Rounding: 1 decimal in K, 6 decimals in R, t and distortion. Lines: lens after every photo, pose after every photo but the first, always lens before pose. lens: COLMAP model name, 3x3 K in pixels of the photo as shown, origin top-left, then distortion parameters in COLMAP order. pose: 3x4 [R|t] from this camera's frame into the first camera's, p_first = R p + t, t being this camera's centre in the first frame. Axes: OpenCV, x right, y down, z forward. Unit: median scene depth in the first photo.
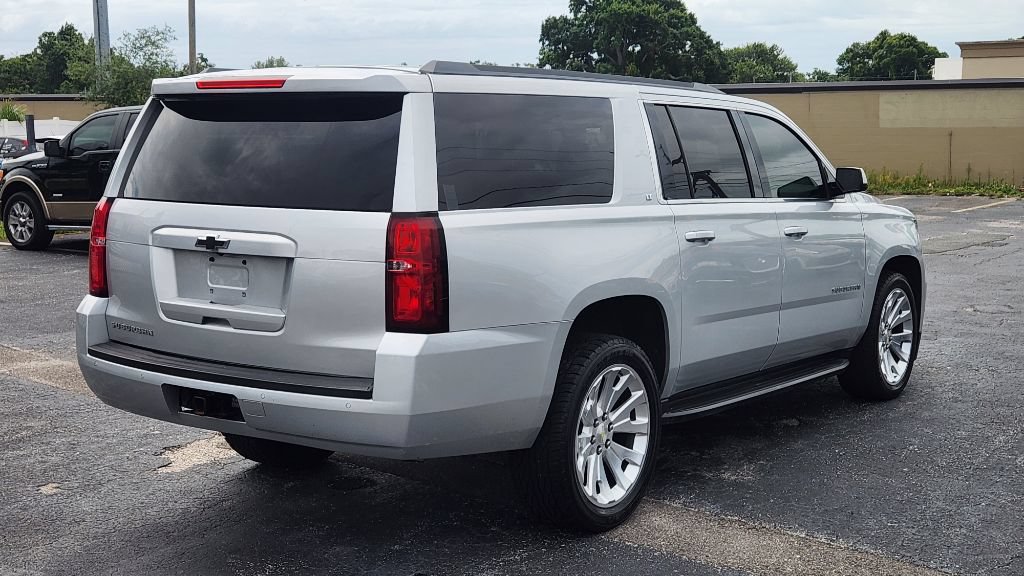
lens RADIAL K [[1330.4, 0, 505.0], [0, 1330.4, 290.9], [0, 0, 1]] dist [0.078066, 0.000000]
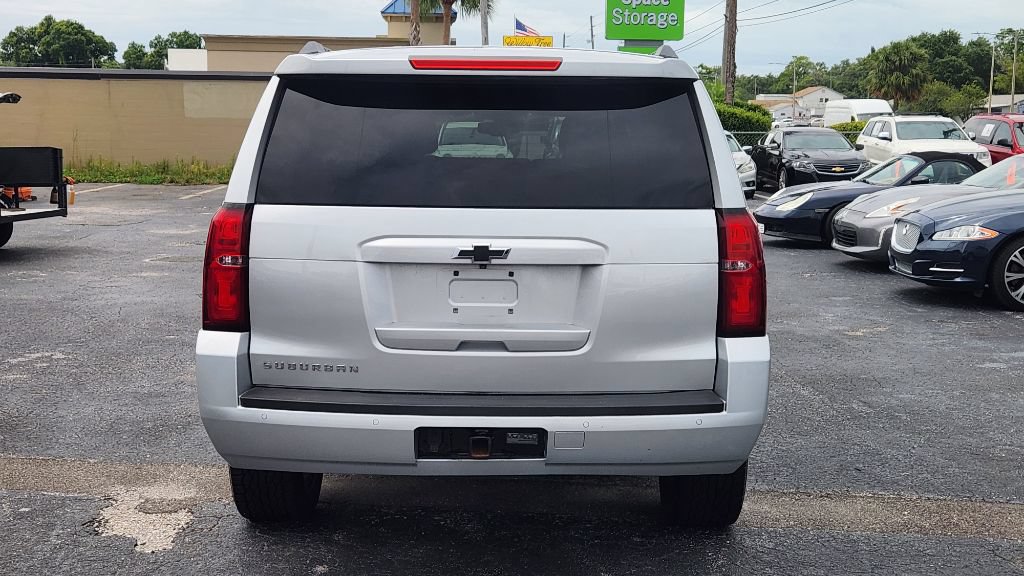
lens RADIAL K [[1330.4, 0, 516.9], [0, 1330.4, 287.4], [0, 0, 1]] dist [0.078066, 0.000000]
pose [[0.816834, -0.067185, 0.572946, -0.618052], [0.063988, 0.997618, 0.025757, -0.031224], [-0.573312, 0.015623, 0.819188, 0.270686]]
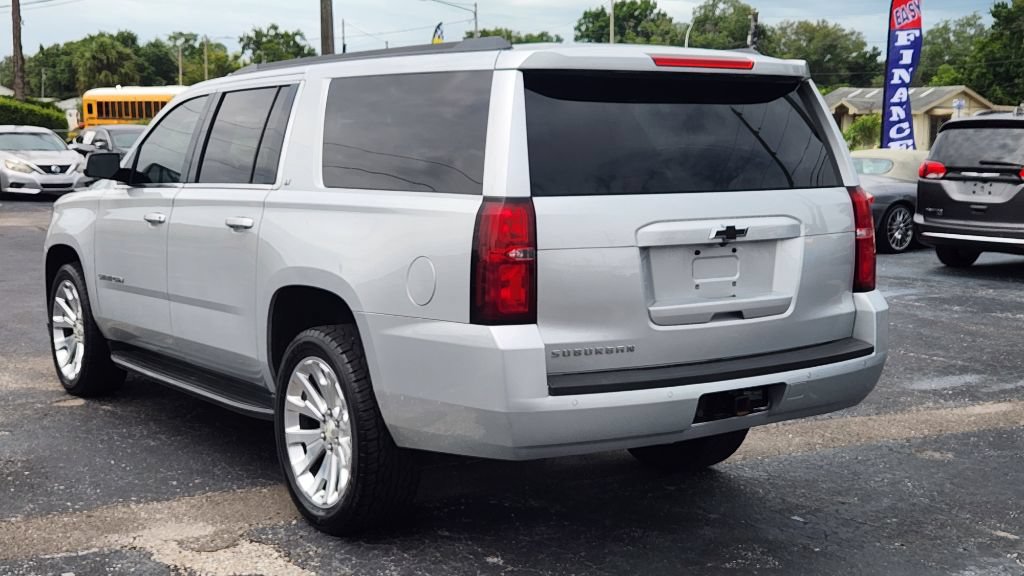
lens RADIAL K [[1330.4, 0, 513.0], [0, 1330.4, 275.3], [0, 0, 1]] dist [0.078066, 0.000000]
pose [[0.330873, -0.105061, 0.937809, -1.040615], [0.109104, 0.991378, 0.072569, -0.081982], [-0.937347, 0.078307, 0.339483, 0.747803]]
